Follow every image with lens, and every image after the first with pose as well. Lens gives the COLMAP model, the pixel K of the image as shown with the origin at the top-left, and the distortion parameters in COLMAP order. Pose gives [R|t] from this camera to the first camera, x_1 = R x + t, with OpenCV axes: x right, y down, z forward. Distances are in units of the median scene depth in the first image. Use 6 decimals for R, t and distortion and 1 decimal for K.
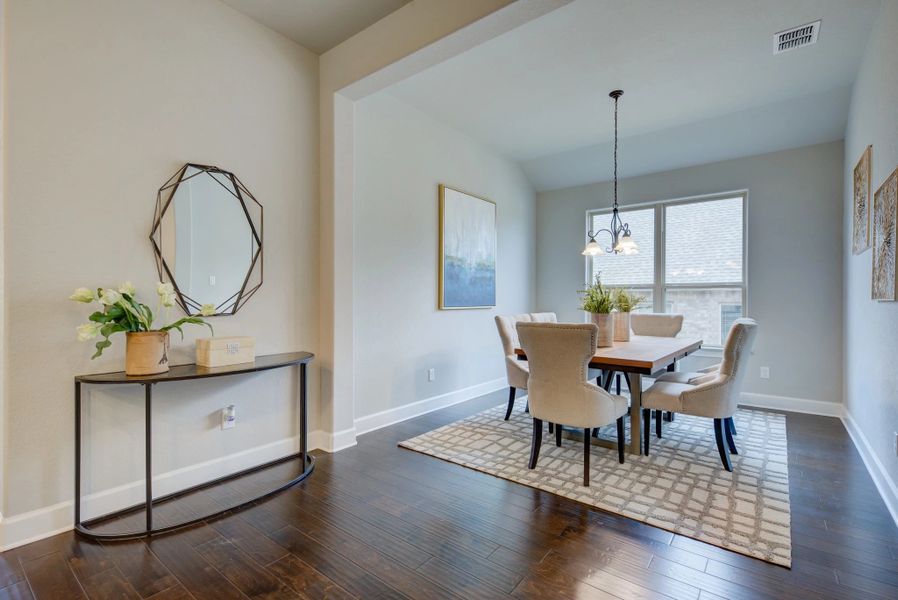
lens RADIAL K [[416.1, 0, 450.2], [0, 416.1, 303.4], [0, 0, 1]] dist [0.000289, 0.000194]
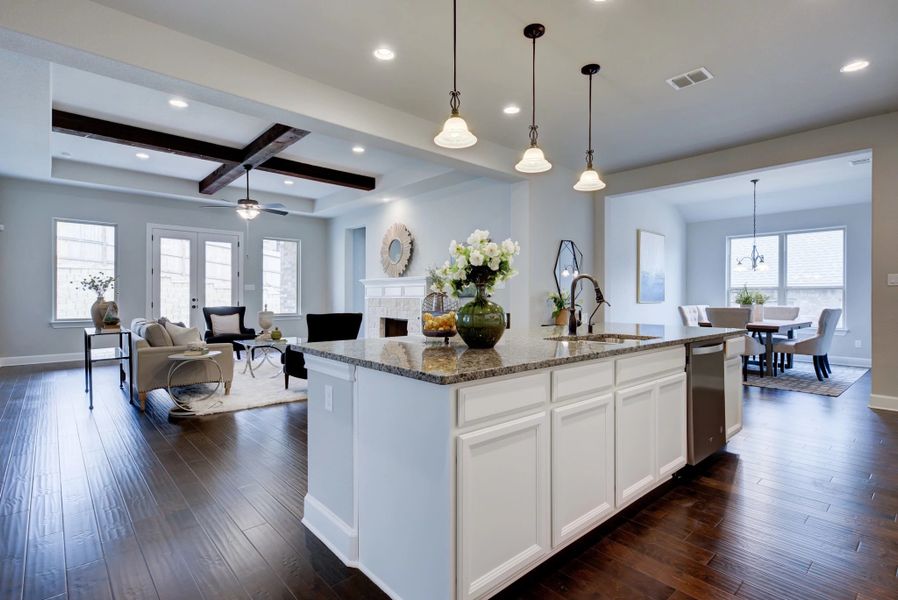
lens RADIAL K [[446.0, 0, 446.9], [0, 446.0, 294.8], [0, 0, 1]] dist [0.002432, 0.000089]
pose [[0.983900, -0.000160, -0.178717, -0.513175], [-0.002244, 0.999910, -0.013245, 0.008565], [0.178703, 0.013433, 0.983811, -1.024902]]
